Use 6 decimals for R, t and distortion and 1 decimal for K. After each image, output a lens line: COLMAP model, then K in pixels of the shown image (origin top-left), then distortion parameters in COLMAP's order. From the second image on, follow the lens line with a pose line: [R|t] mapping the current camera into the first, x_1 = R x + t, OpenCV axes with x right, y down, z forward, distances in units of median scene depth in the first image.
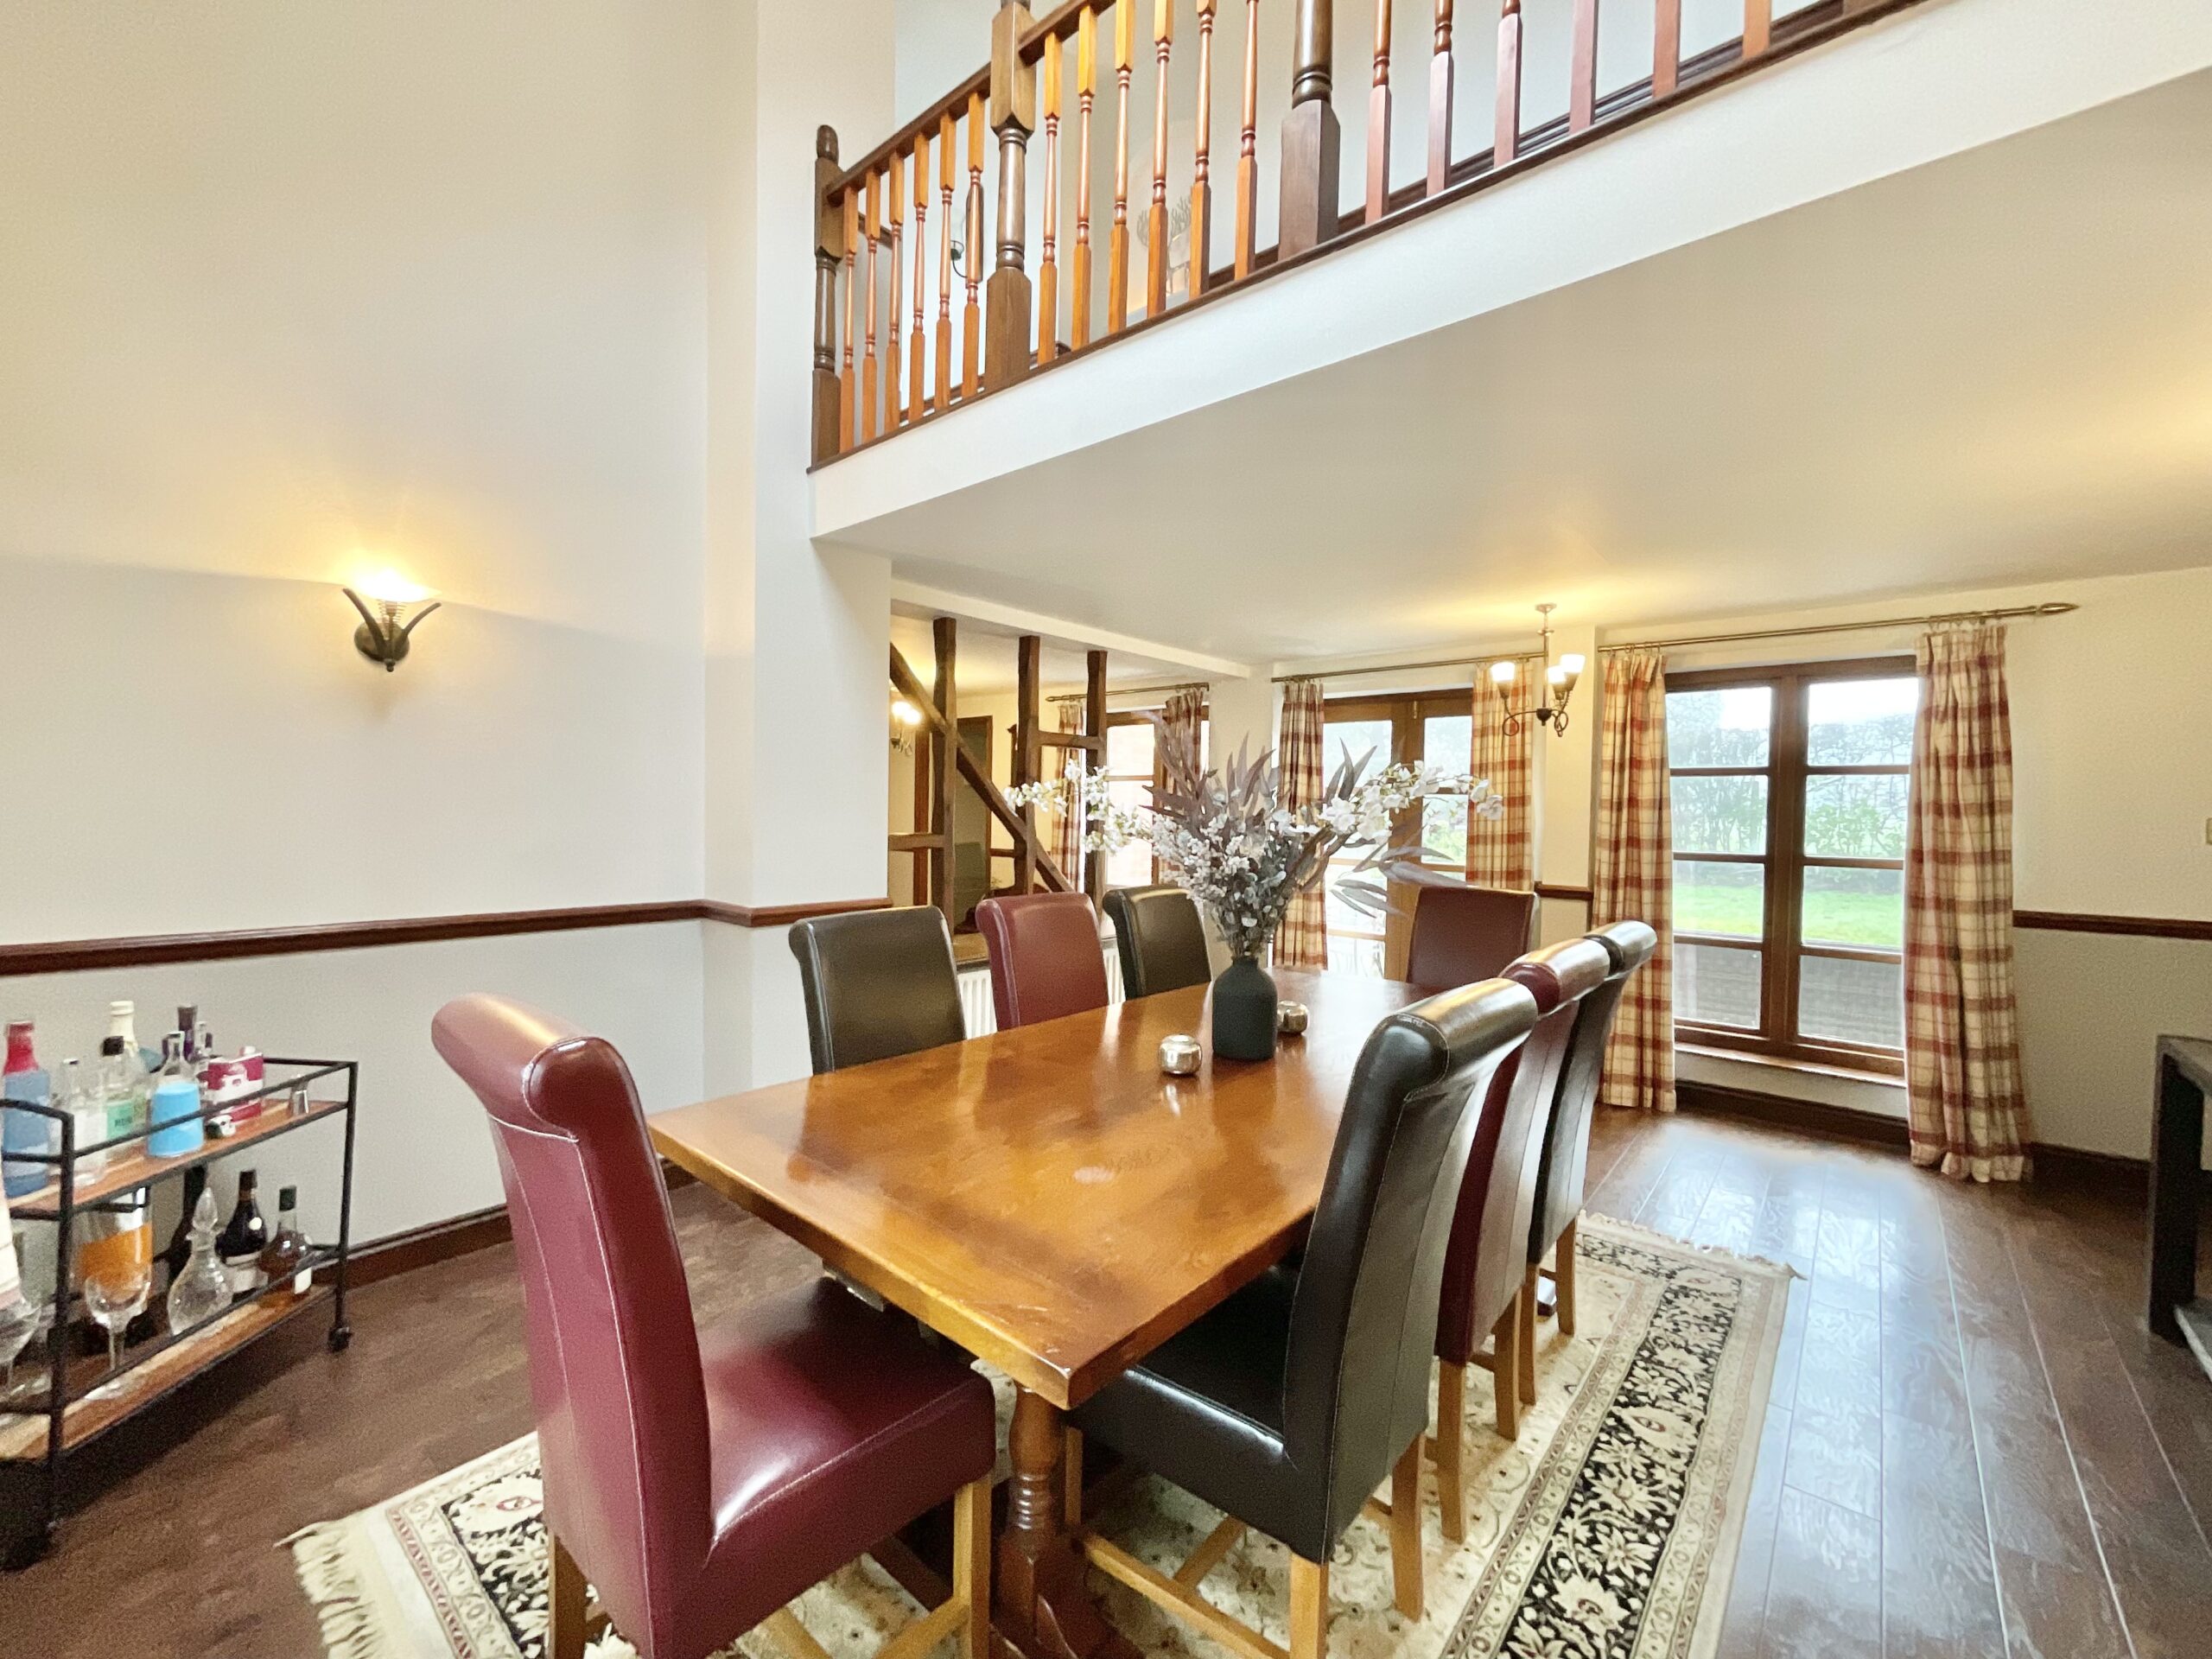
lens RADIAL K [[900.1, 0, 1101.5], [0, 900.1, 830.9], [0, 0, 1]] dist [-0.005231, 0.001941]
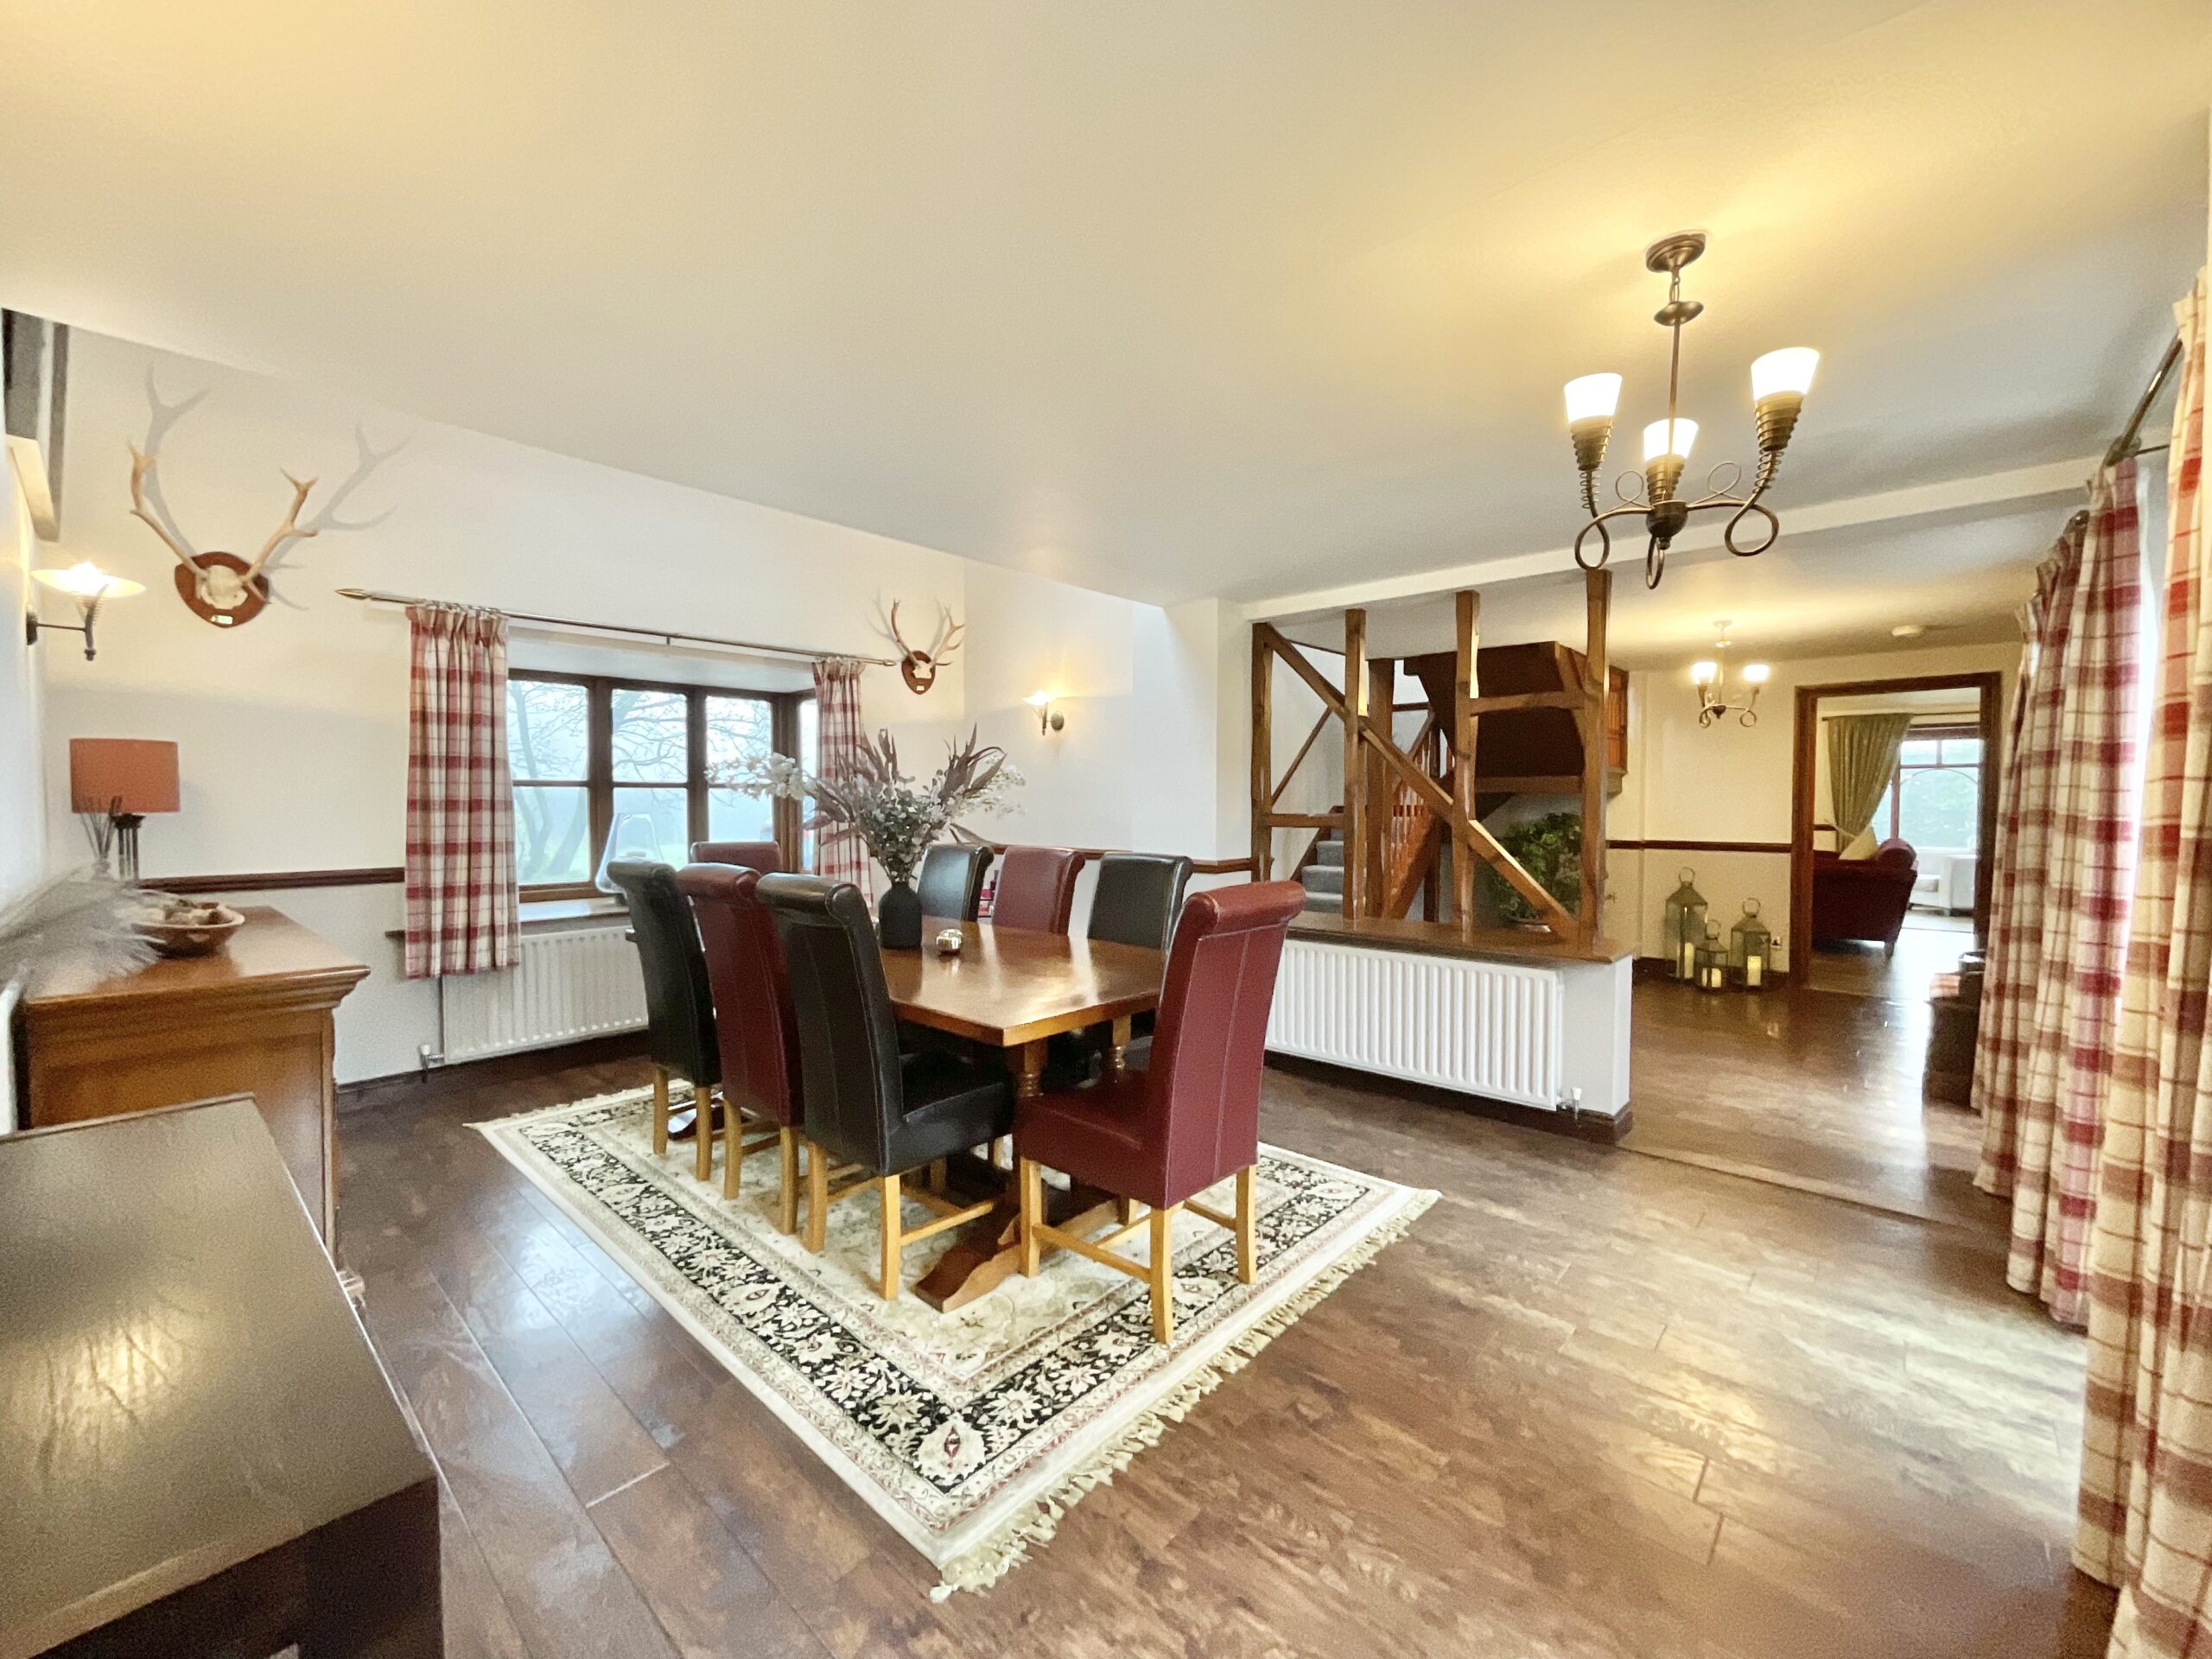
lens RADIAL K [[900.1, 0, 1107.4], [0, 900.1, 818.2], [0, 0, 1]] dist [-0.005231, 0.001941]
pose [[-0.026511, 0.017524, -0.999495, 1.783091], [-0.009475, 0.999797, 0.017781, -0.011564], [0.999604, 0.009941, -0.026340, 1.482221]]
